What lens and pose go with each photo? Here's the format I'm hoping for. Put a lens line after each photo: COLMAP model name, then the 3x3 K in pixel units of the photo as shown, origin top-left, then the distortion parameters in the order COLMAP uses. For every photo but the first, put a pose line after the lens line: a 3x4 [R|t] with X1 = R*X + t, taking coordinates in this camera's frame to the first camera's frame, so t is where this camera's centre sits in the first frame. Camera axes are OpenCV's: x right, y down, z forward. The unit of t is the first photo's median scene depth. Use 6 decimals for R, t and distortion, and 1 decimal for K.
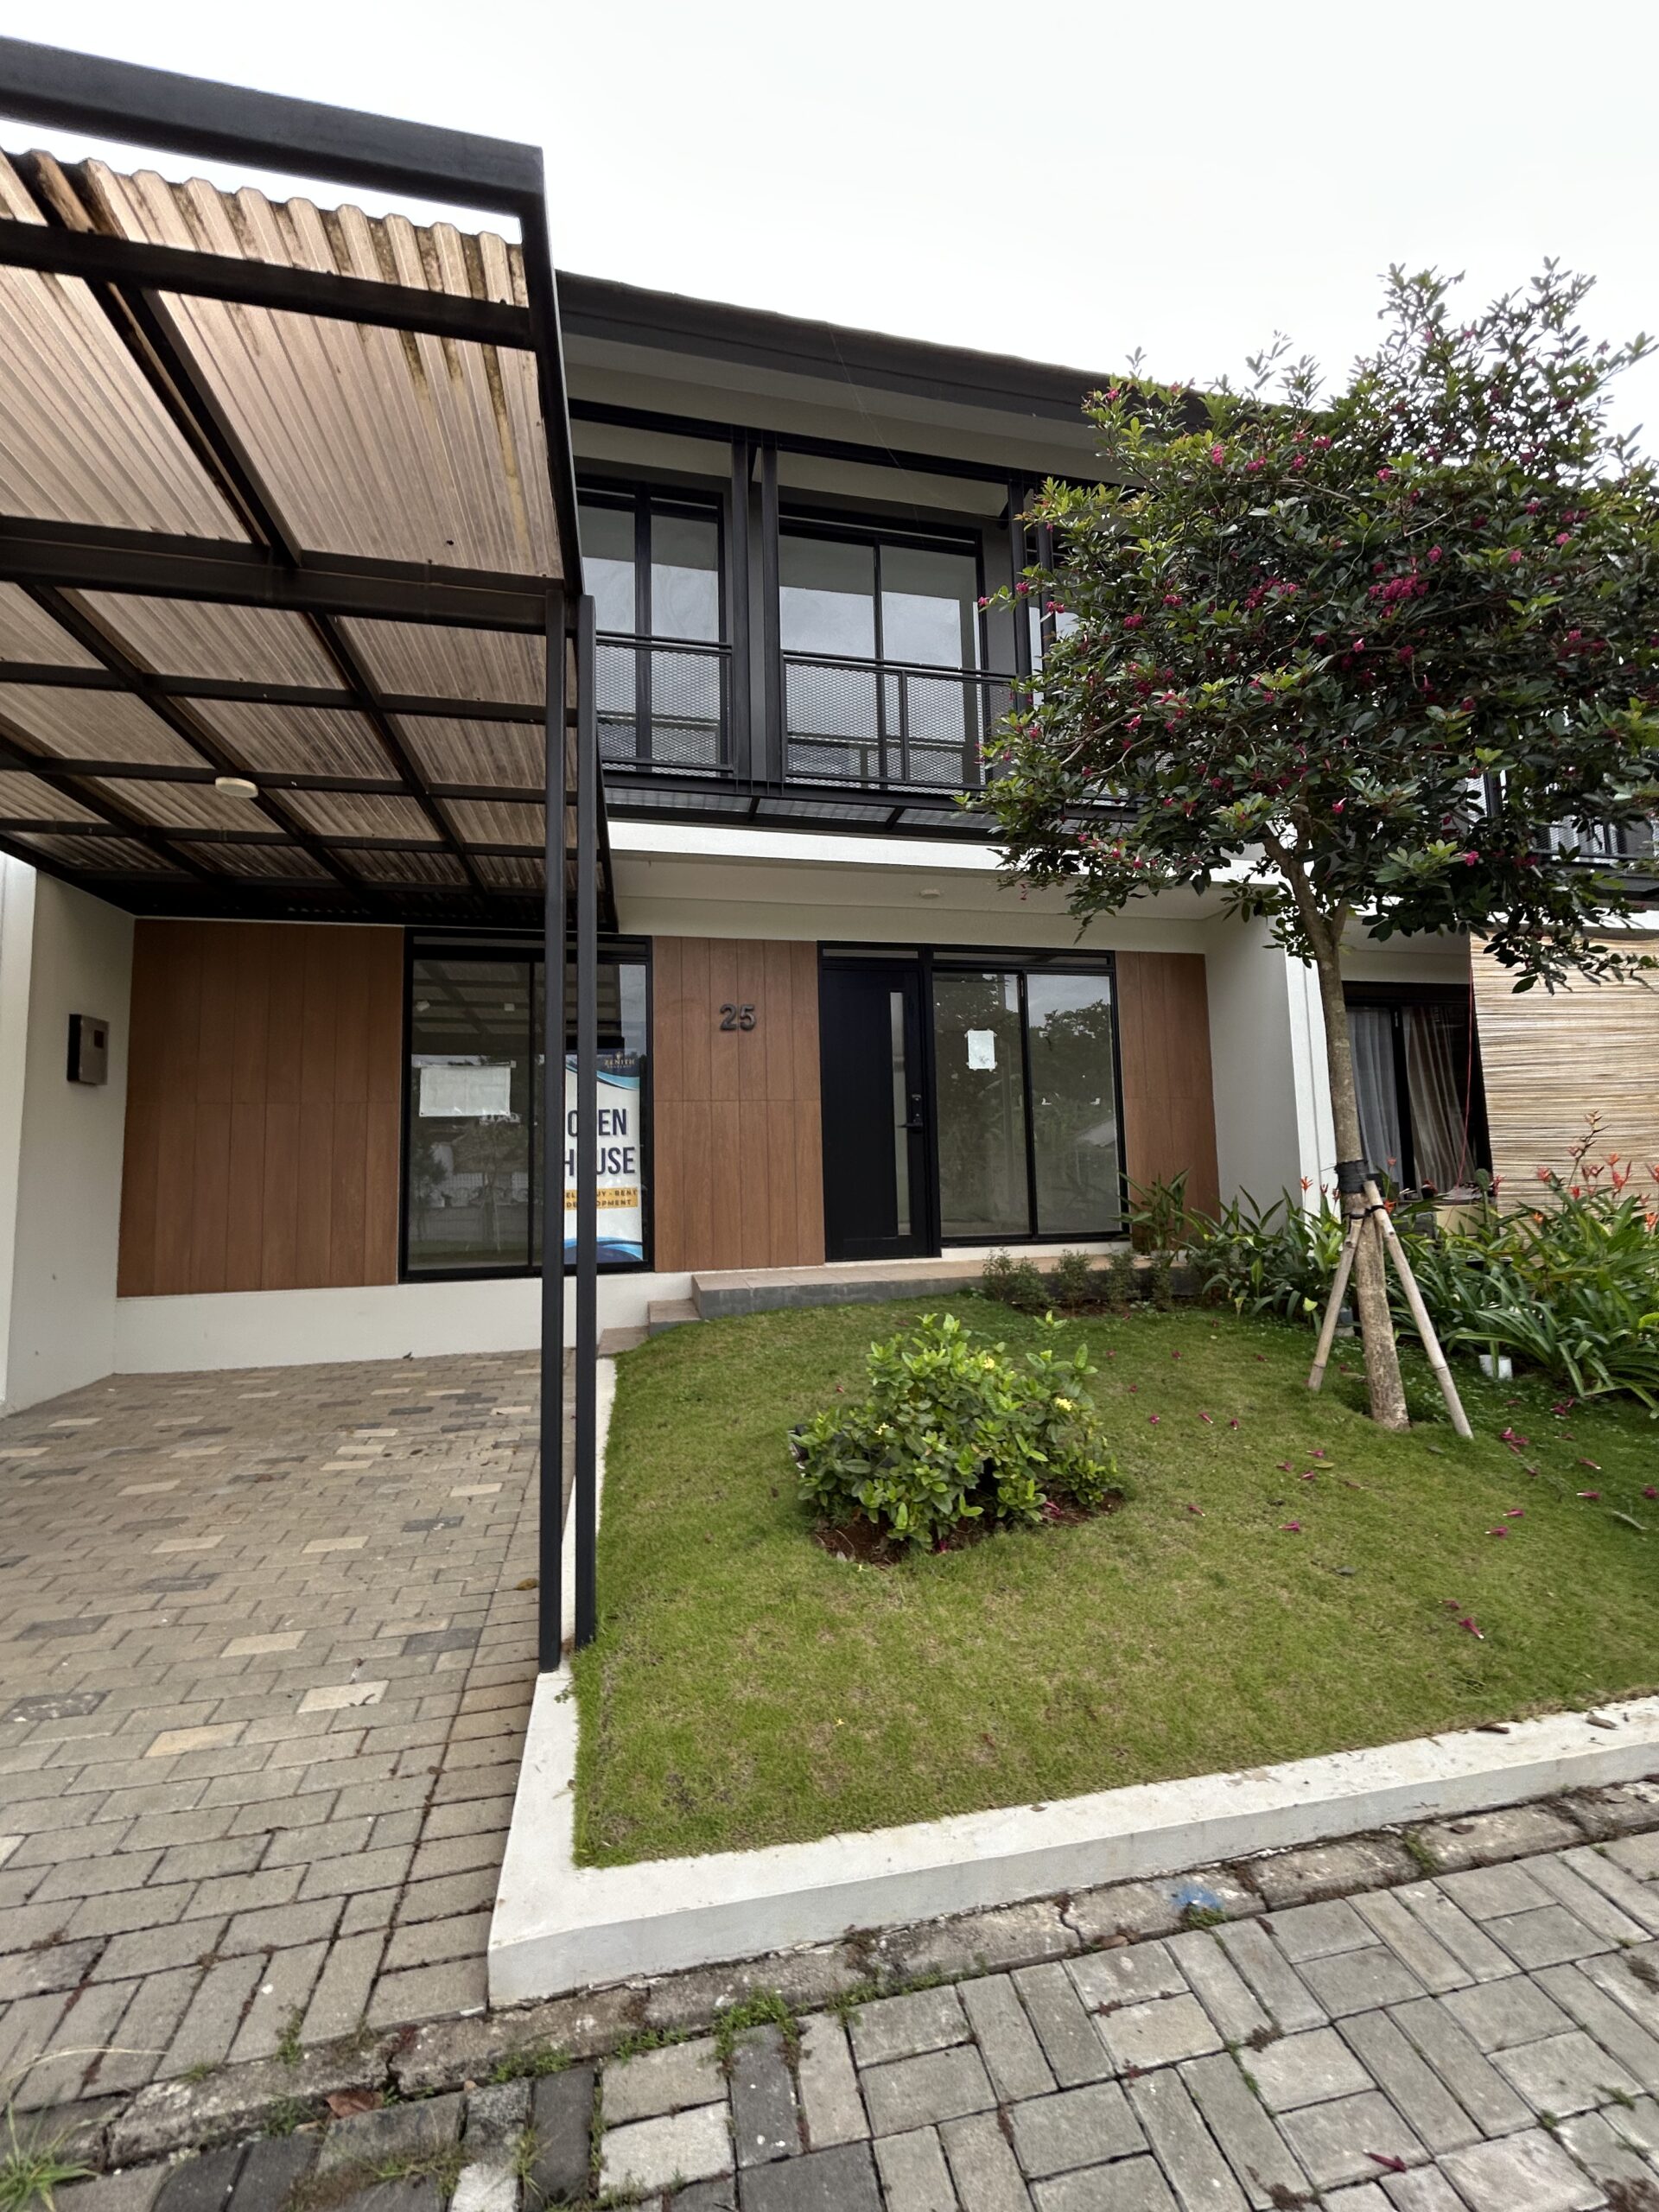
lens RADIAL K [[888.5, 0, 831.9], [0, 888.5, 1100.9], [0, 0, 1]] dist [0.001148, 0.000150]
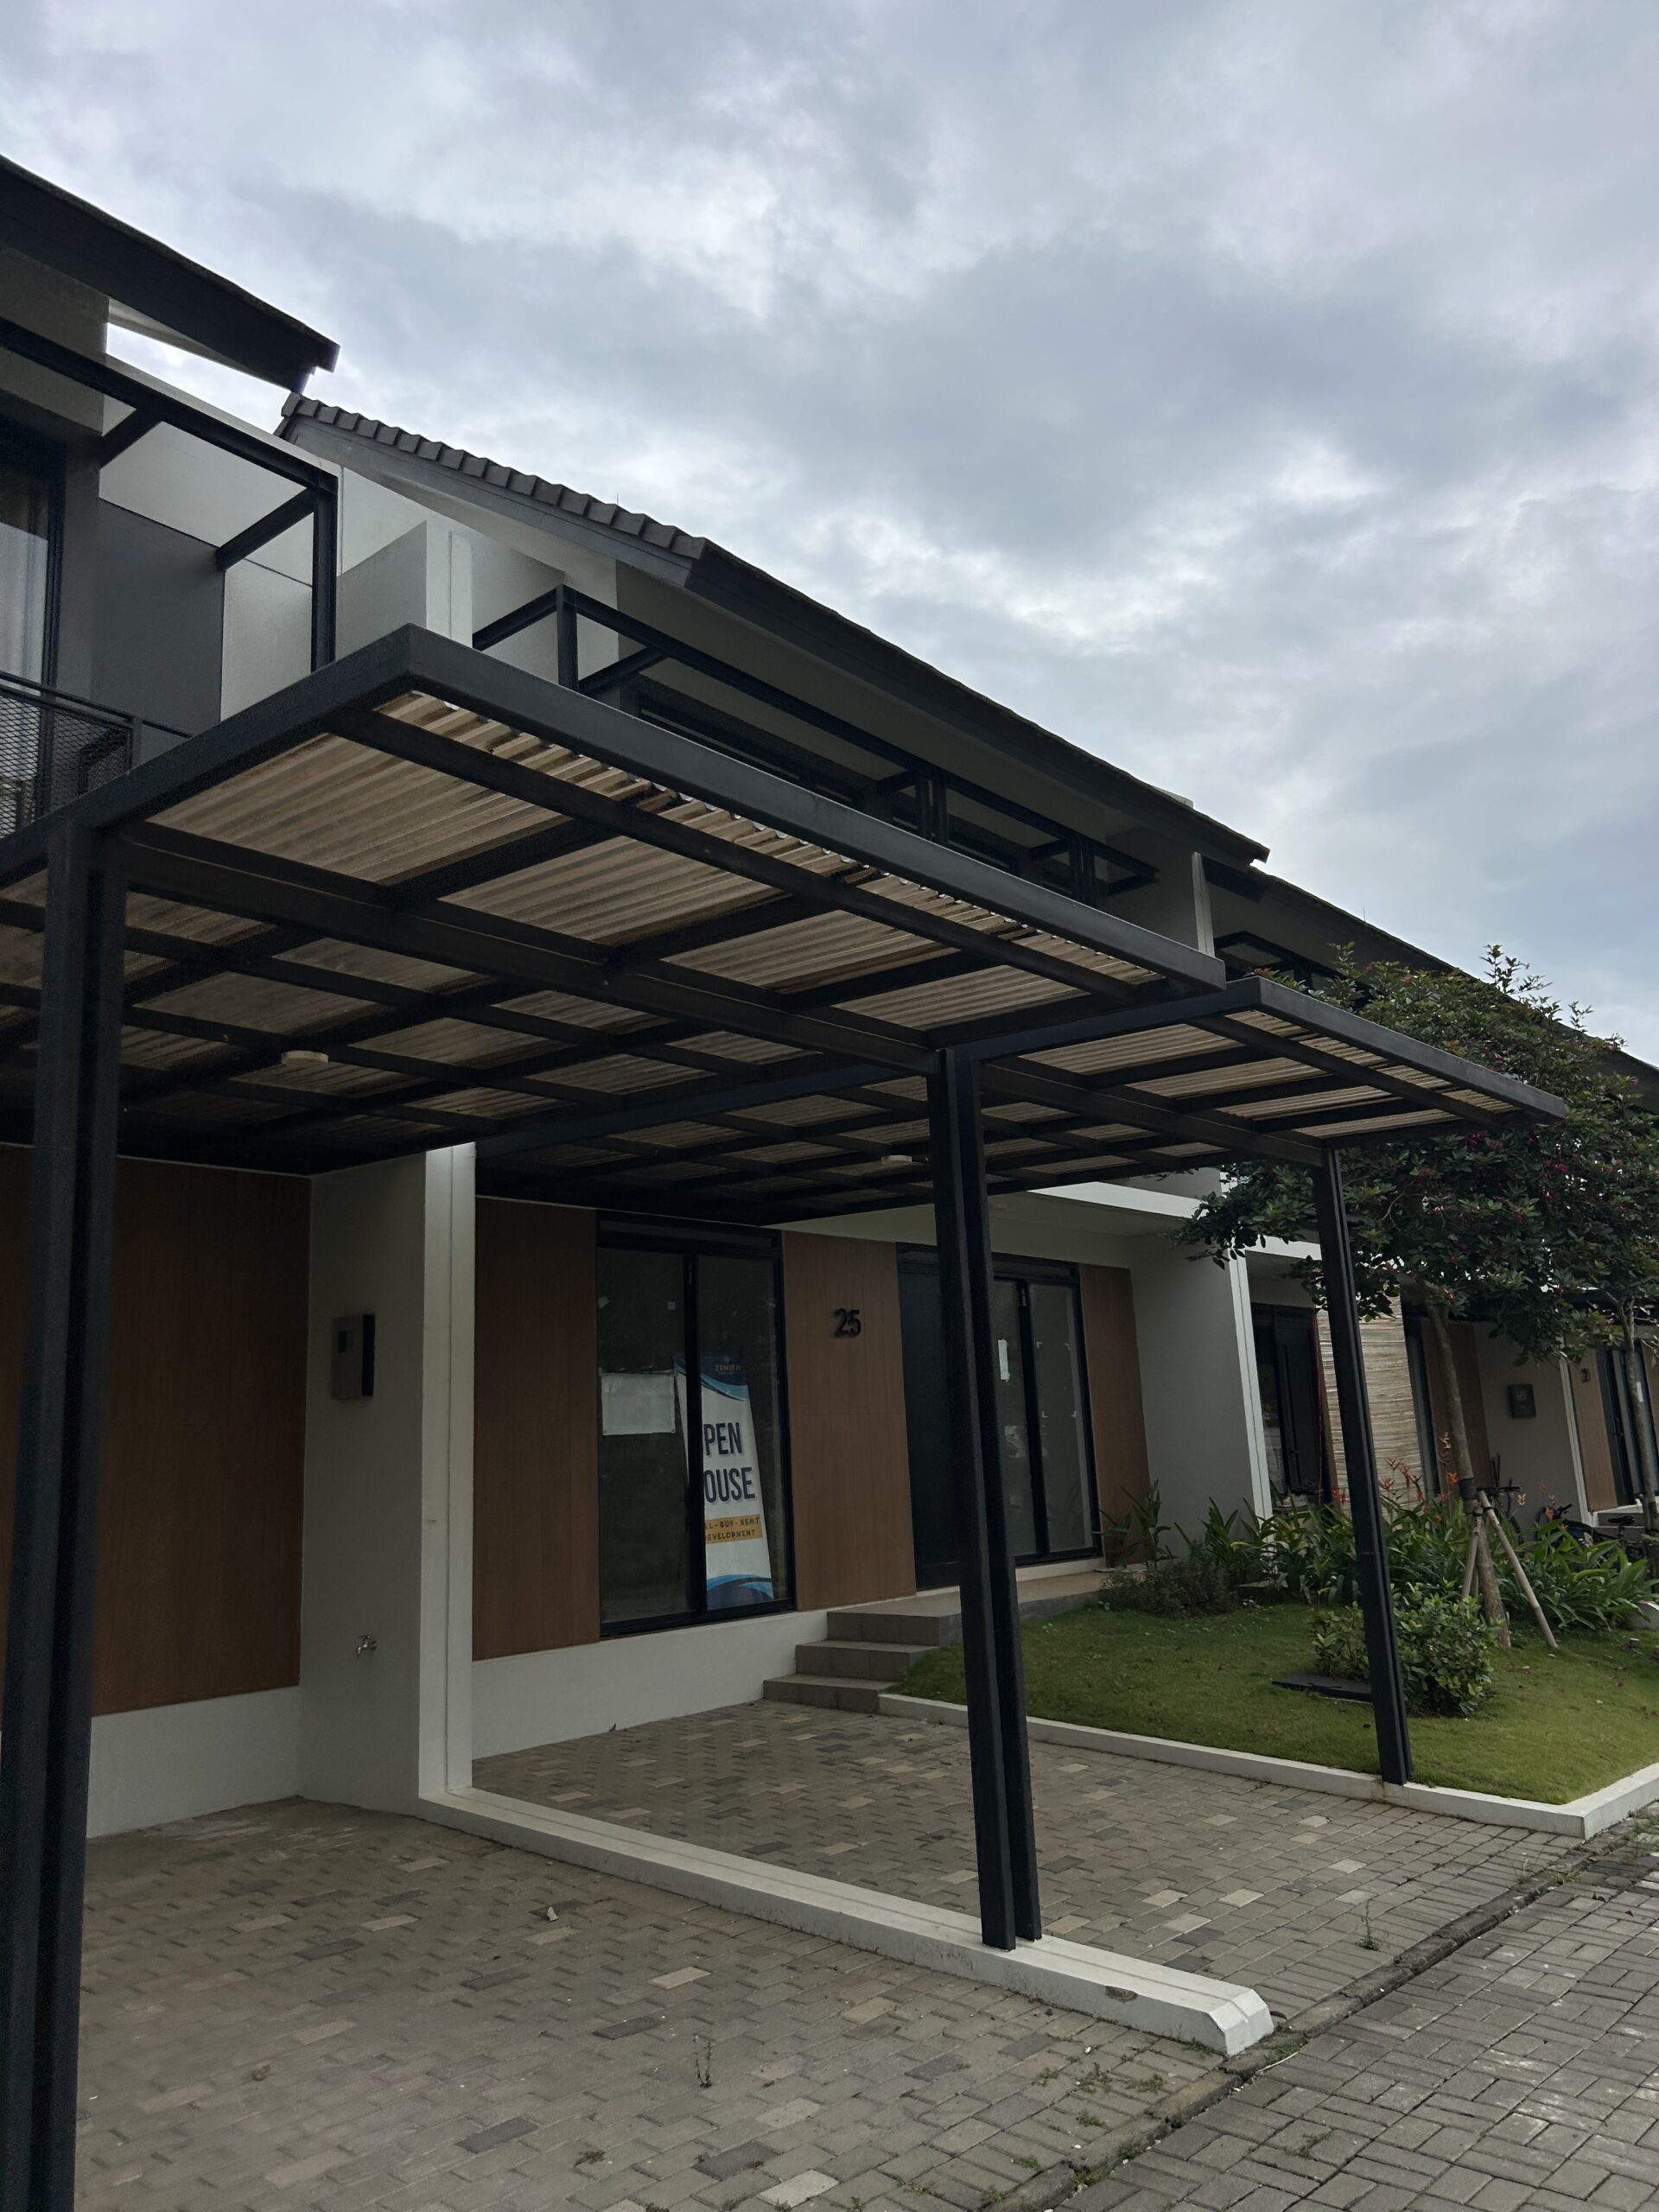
lens RADIAL K [[1634.2, 0, 830.7], [0, 1634.2, 1092.8], [0, 0, 1]] dist [0.013100, -0.003634]
pose [[0.789410, 0.123787, 0.601256, -2.741312], [-0.033233, 0.986639, -0.159497, -0.134946], [-0.612966, 0.105927, 0.782976, -0.817752]]
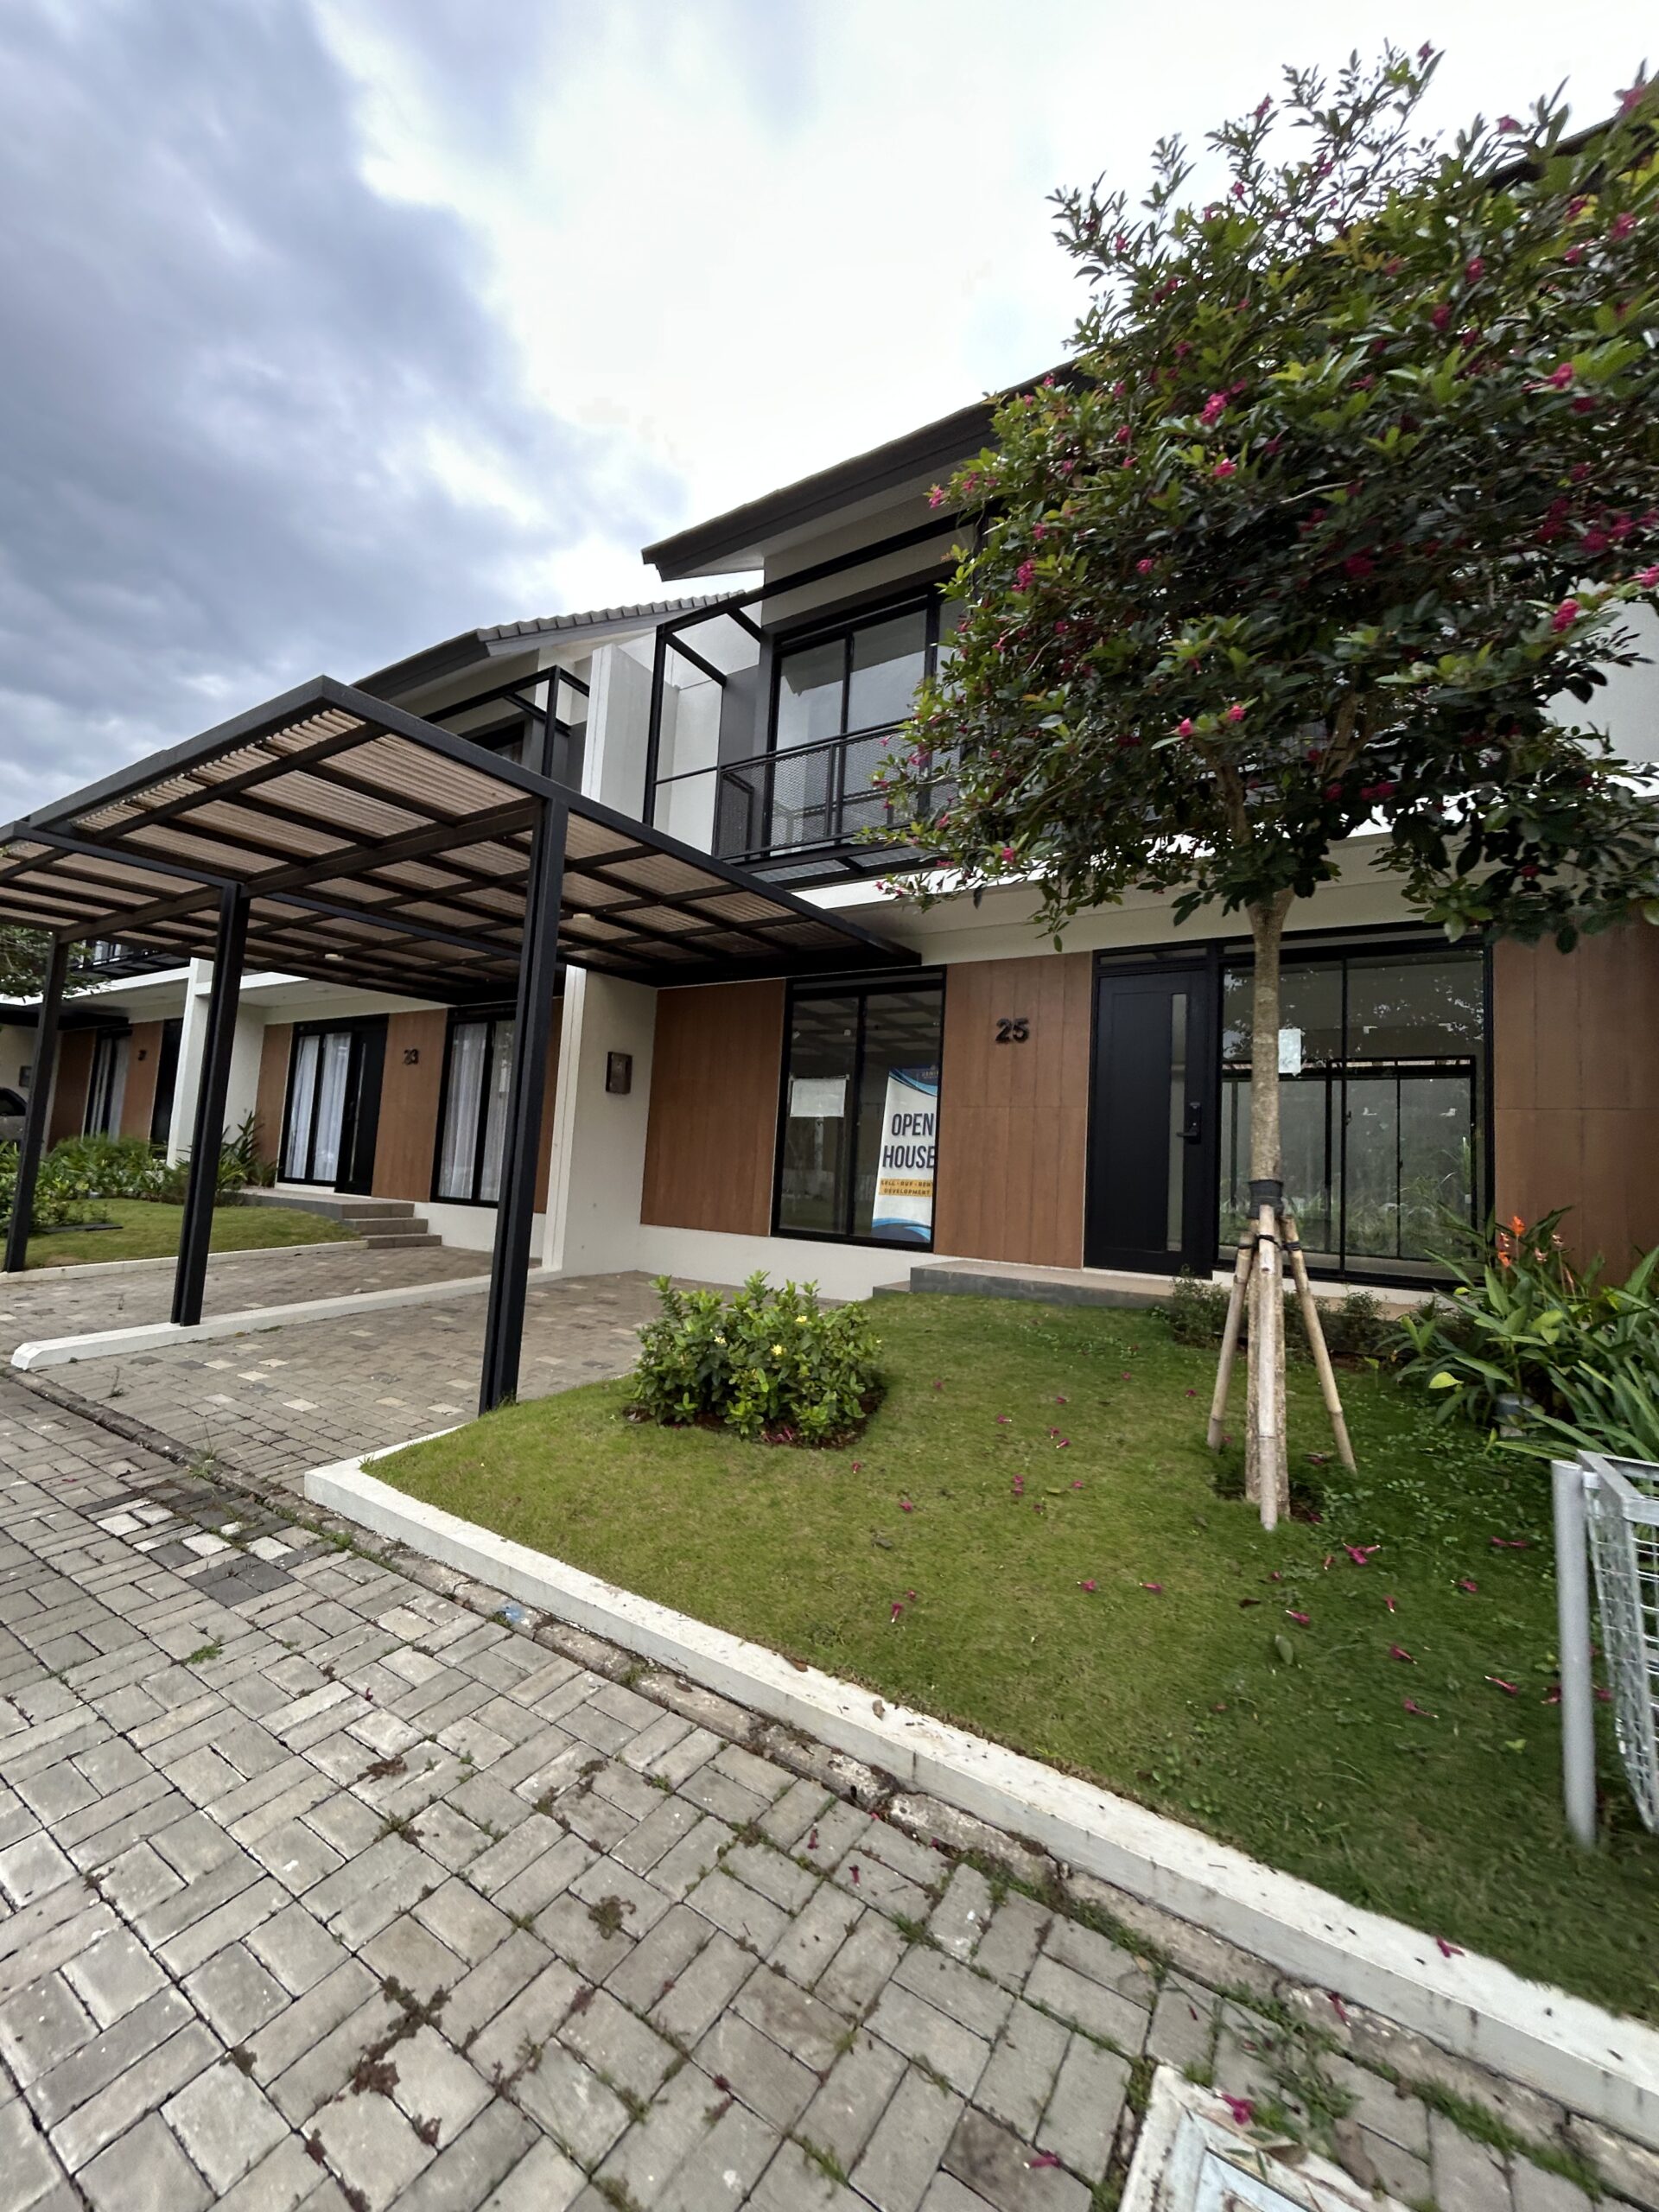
lens RADIAL K [[888.5, 0, 843.2], [0, 888.5, 1125.1], [0, 0, 1]] dist [0.001148, 0.000150]
pose [[0.713714, 0.020624, -0.700133, 1.182818], [-0.008956, 0.999753, 0.020321, 0.003323], [0.700380, -0.008233, 0.713723, 0.189511]]
